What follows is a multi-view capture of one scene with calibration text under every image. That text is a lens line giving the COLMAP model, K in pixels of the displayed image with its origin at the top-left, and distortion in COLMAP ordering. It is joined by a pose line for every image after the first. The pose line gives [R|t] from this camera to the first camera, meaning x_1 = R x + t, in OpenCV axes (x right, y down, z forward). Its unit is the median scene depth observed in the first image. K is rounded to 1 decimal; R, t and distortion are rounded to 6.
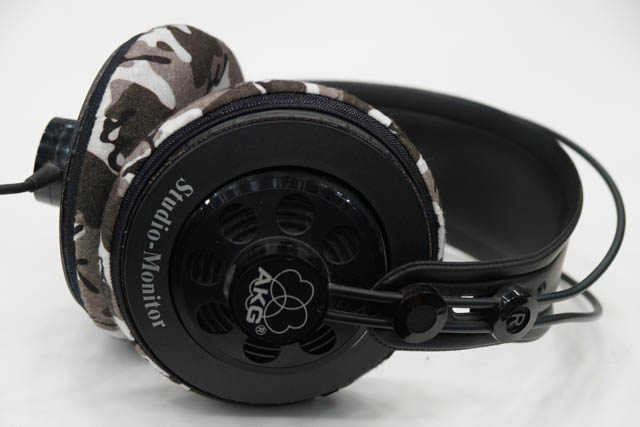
lens RADIAL K [[1953.0, 0, 320.0], [0, 1953.0, 213.5], [0, 0, 1]] dist [0.086654, 1.663588]
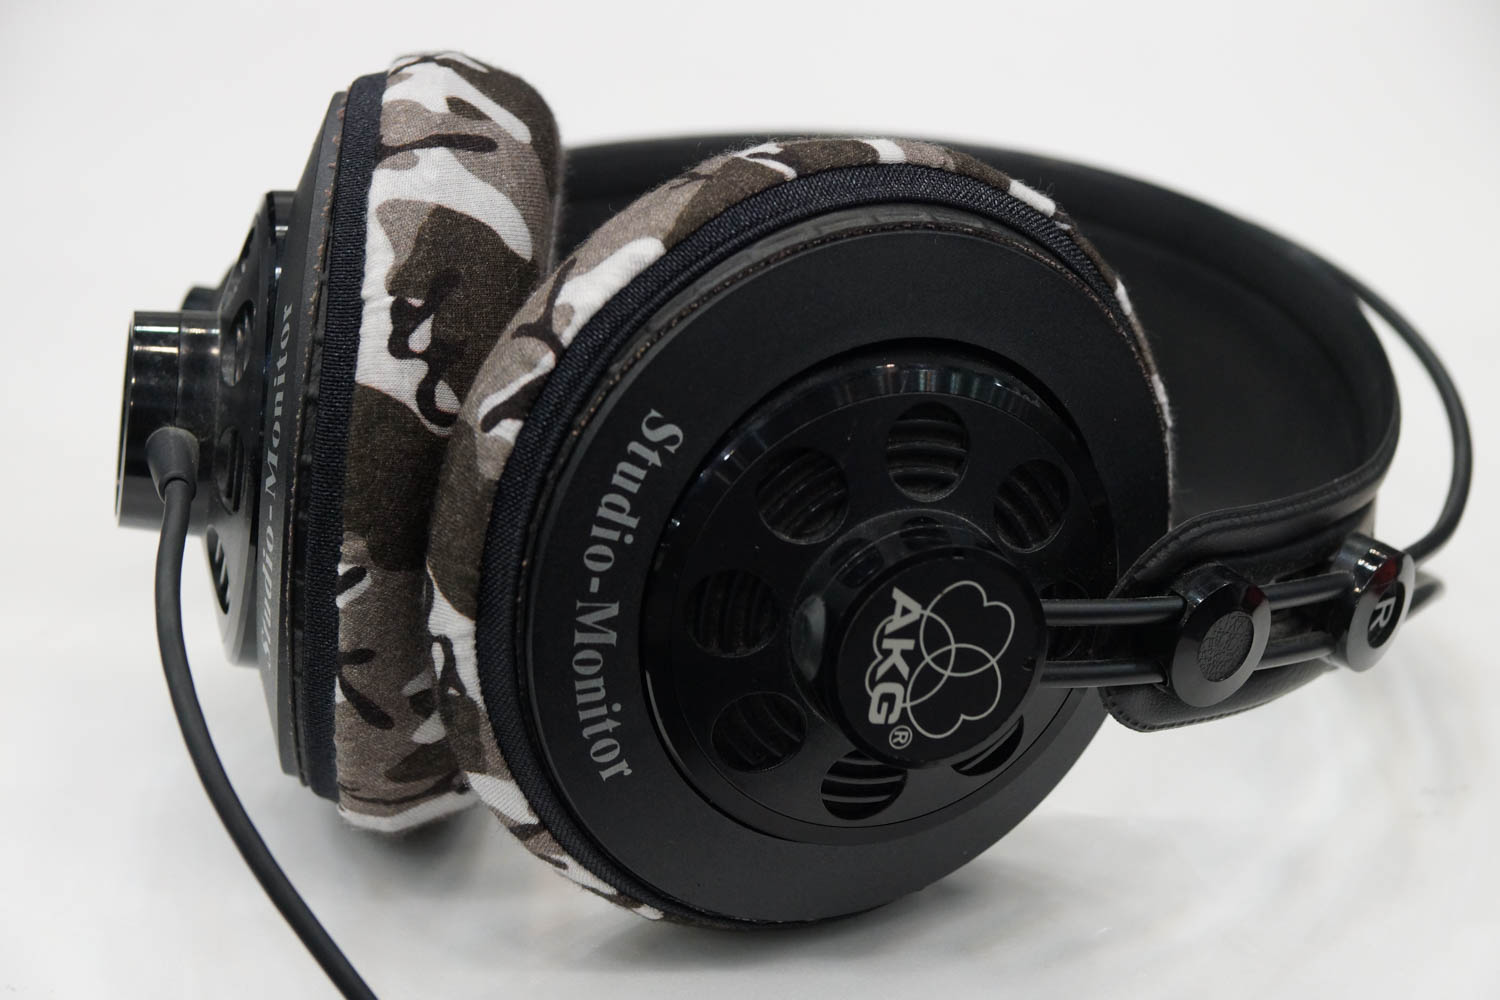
lens RADIAL K [[4577.3, 0, 750.0], [0, 4577.3, 500.0], [0, 0, 1]] dist [0.086654, 1.663588]
pose [[0.943058, -0.164559, 0.289071, -0.330694], [0.160683, 0.986302, 0.037261, -0.031769], [-0.291243, 0.011310, 0.956582, 0.069300]]
